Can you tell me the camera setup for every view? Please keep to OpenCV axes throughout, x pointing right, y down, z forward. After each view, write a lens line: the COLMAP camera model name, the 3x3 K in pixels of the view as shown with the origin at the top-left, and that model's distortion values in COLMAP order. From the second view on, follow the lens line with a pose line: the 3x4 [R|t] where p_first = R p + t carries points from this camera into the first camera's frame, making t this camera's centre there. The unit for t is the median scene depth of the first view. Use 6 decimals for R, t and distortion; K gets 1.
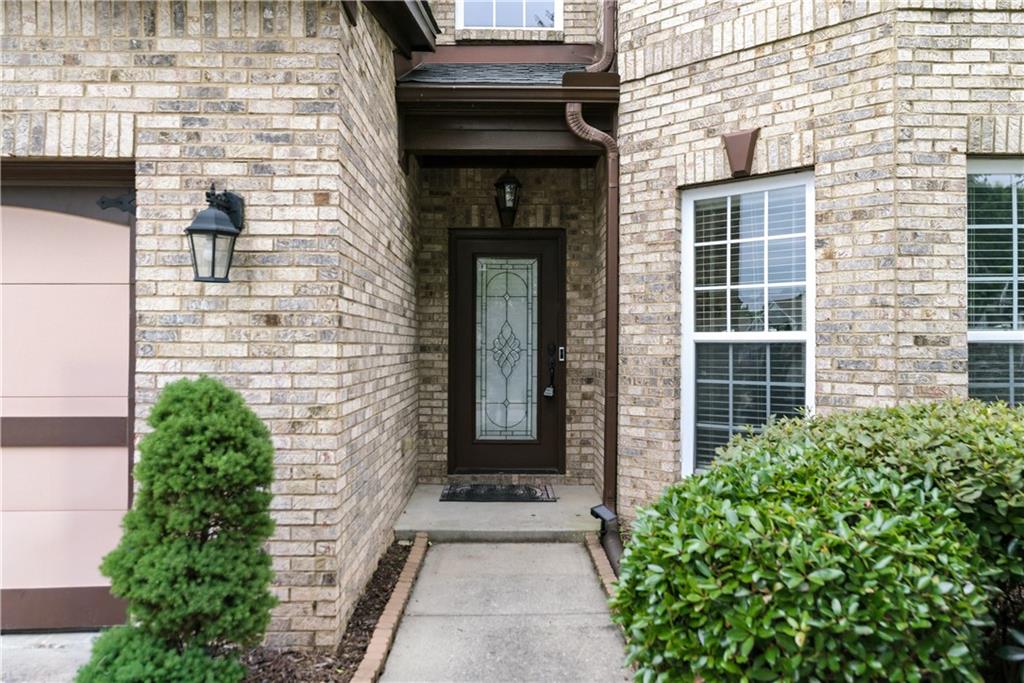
lens RADIAL K [[714.0, 0, 534.8], [0, 714.0, 344.5], [0, 0, 1]] dist [0.000346, 0.000038]
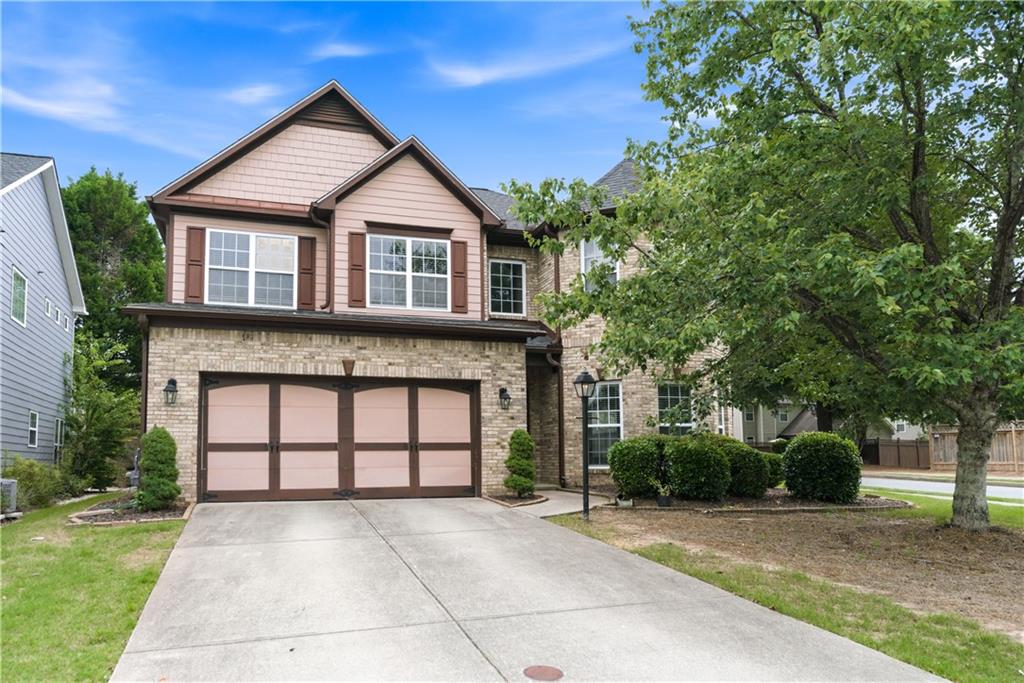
lens RADIAL K [[735.1, 0, 490.2], [0, 735.1, 409.5], [0, 0, 1]] dist [0.001189, -0.000768]
pose [[0.956942, 0.013577, 0.289962, -1.477297], [0.007888, 0.997320, -0.072730, 0.193826], [-0.290172, 0.071886, 0.954271, -2.633396]]
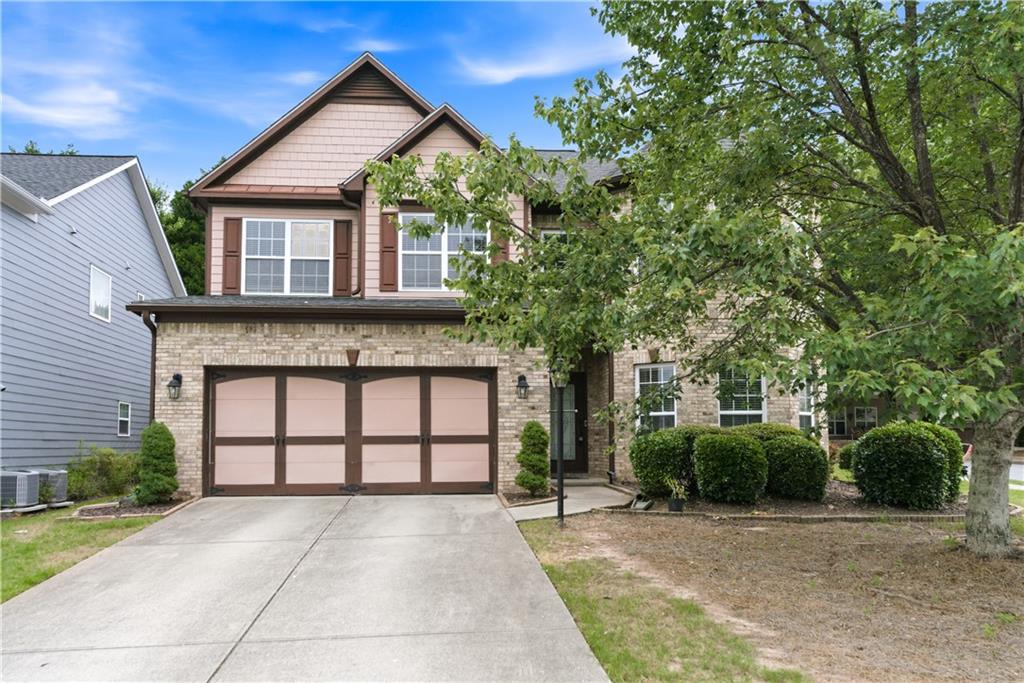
lens RADIAL K [[788.5, 0, 510.0], [0, 788.5, 404.9], [0, 0, 1]] dist [-0.001032, 0.001194]
pose [[0.997799, -0.002790, 0.066247, -0.649489], [0.006113, 0.998730, -0.050009, 0.135361], [-0.066023, 0.050304, 0.996549, -2.722770]]
